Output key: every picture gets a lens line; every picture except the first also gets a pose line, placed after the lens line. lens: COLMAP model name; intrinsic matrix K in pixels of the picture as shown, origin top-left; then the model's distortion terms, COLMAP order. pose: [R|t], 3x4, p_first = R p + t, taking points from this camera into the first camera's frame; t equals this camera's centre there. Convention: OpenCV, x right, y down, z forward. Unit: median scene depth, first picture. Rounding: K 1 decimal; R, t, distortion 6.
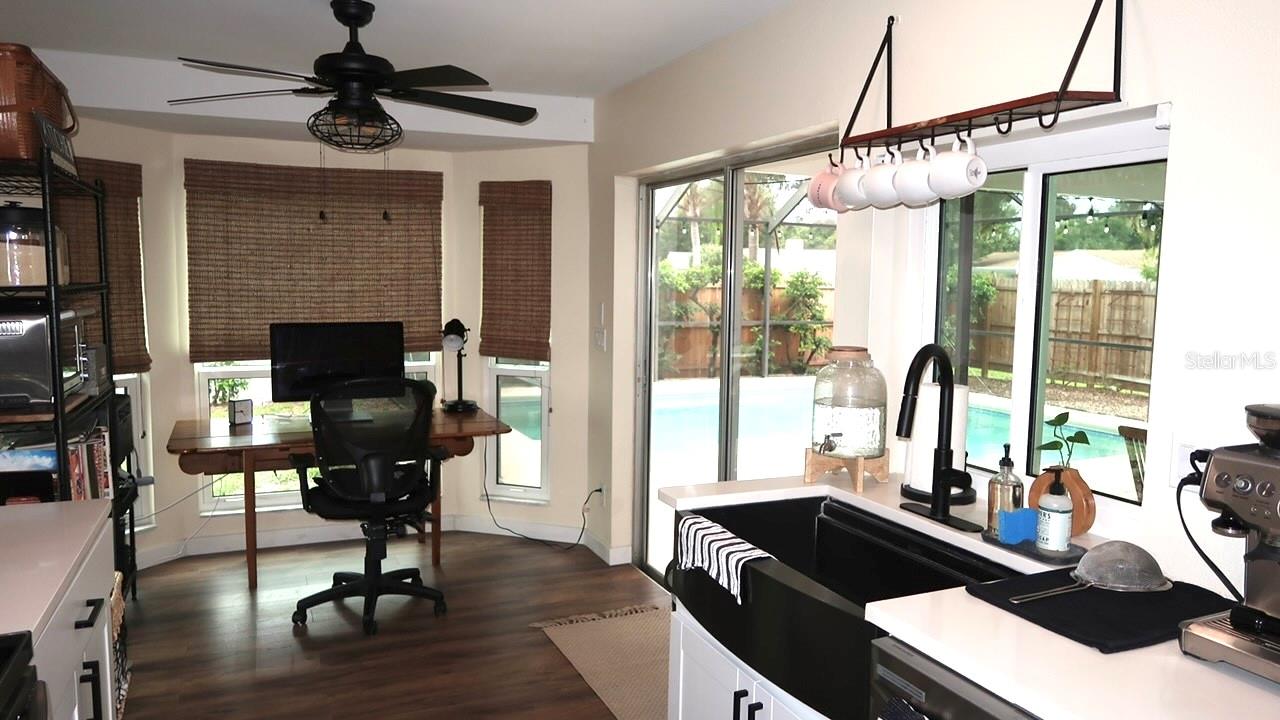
lens RADIAL K [[881.6, 0, 647.3], [0, 881.6, 356.8], [0, 0, 1]] dist [-0.025602, 0.004205]
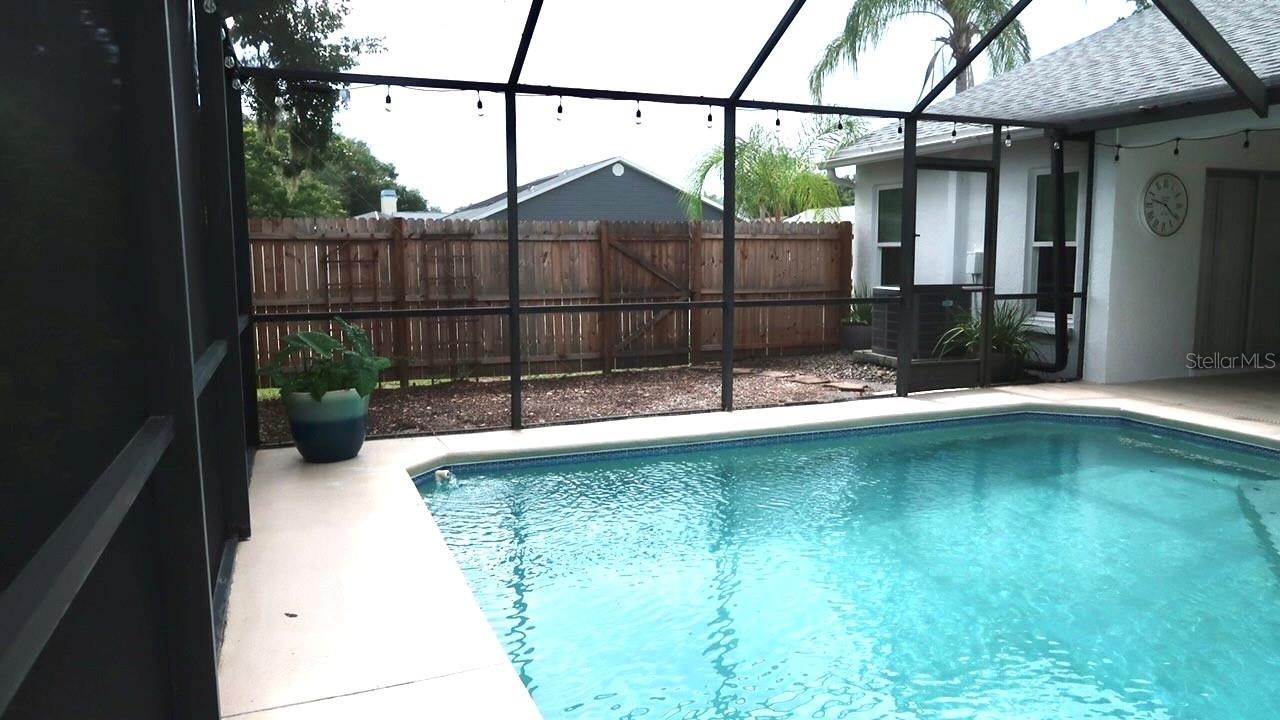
lens RADIAL K [[881.6, 0, 639.3], [0, 881.6, 355.9], [0, 0, 1]] dist [-0.025602, 0.004205]
pose [[0.045927, -0.135448, 0.989719, -0.129267], [0.096780, 0.986708, 0.130545, -0.055120], [-0.994246, 0.089789, 0.058425, 0.790531]]
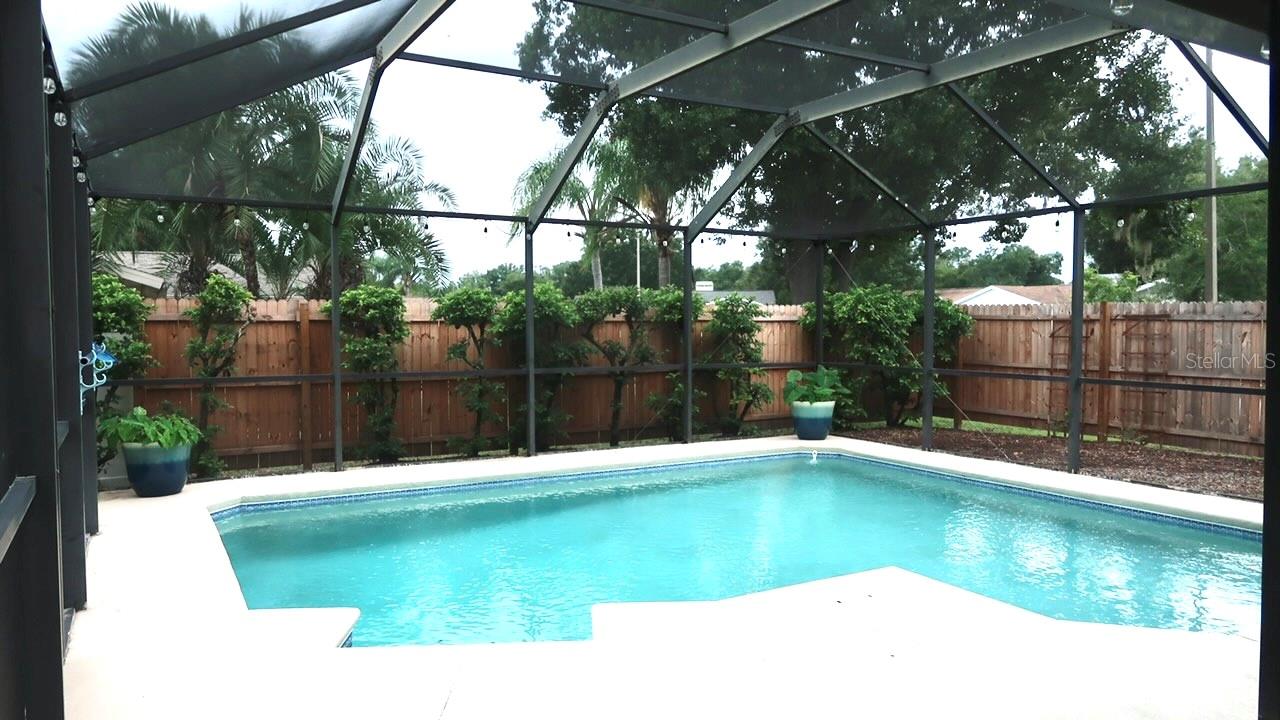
lens RADIAL K [[881.6, 0, 643.7], [0, 881.6, 357.2], [0, 0, 1]] dist [-0.025602, 0.004205]
pose [[0.995040, -0.020243, 0.097393, 0.026847], [0.025189, 0.998440, -0.049825, -0.010614], [-0.096232, 0.052031, 0.993998, 0.264804]]
